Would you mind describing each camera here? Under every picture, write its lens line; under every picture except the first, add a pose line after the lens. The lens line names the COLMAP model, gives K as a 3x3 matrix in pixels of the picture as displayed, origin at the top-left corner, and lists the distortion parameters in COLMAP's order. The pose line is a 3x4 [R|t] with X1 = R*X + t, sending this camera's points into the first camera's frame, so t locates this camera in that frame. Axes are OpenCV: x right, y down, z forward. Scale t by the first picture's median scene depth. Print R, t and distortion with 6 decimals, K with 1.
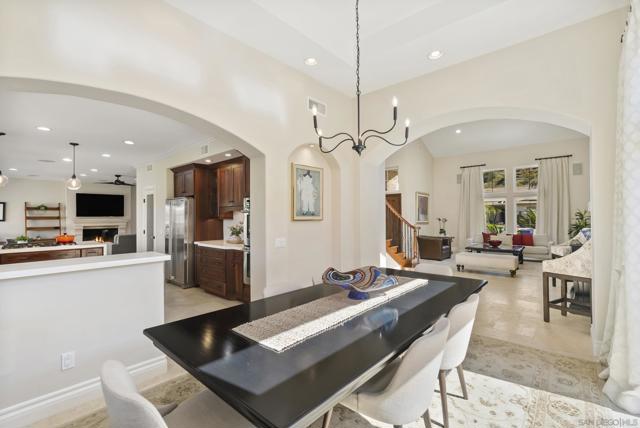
lens RADIAL K [[294.5, 0, 320.0], [0, 294.5, 214.0], [0, 0, 1]] dist [0.000839, 0.001280]
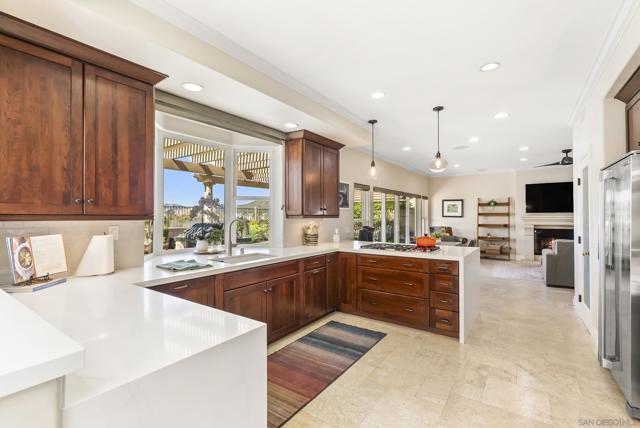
lens RADIAL K [[294.5, 0, 320.0], [0, 294.5, 214.0], [0, 0, 1]] dist [0.000839, 0.001280]
pose [[0.131128, -0.001849, -0.991364, -0.095152], [0.009066, 0.999959, -0.000666, 0.008338], [0.991324, -0.008901, 0.131140, 0.350997]]
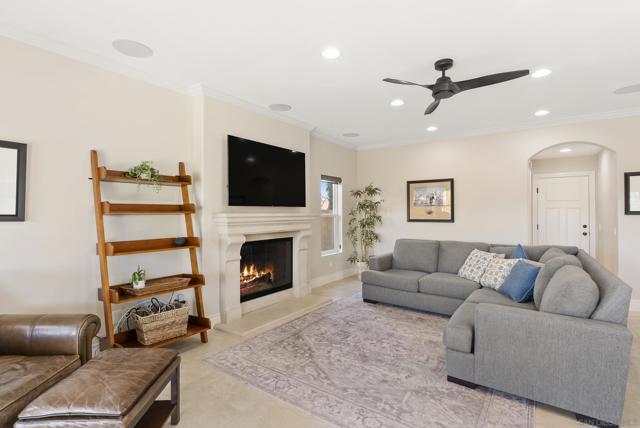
lens RADIAL K [[312.2, 0, 320.0], [0, 312.2, 214.0], [0, 0, 1]] dist [0.025232, 0.000505]
pose [[0.994462, 0.002013, 0.105082, -0.825110], [-0.003627, 0.999878, 0.015174, 0.013562], [-0.105038, -0.015471, 0.994348, 0.688643]]
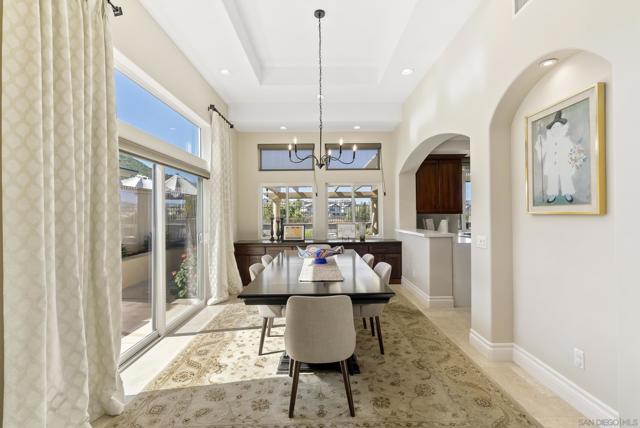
lens RADIAL K [[294.5, 0, 320.0], [0, 294.5, 214.0], [0, 0, 1]] dist [0.000839, 0.001280]
pose [[-0.744625, 0.014660, -0.667322, 0.269391], [0.019898, 0.999802, -0.000239, 0.006669], [0.667186, -0.013456, -0.744769, 0.502566]]
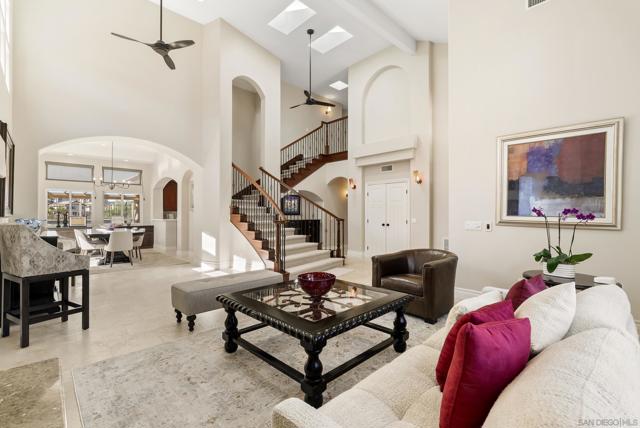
lens RADIAL K [[294.5, 0, 320.0], [0, 294.5, 214.0], [0, 0, 1]] dist [0.000839, 0.001280]
pose [[-0.084779, 0.017900, -0.996239, 0.813350], [-0.002813, 0.999830, 0.018204, -0.000469], [0.996396, 0.004345, -0.084715, 0.893191]]
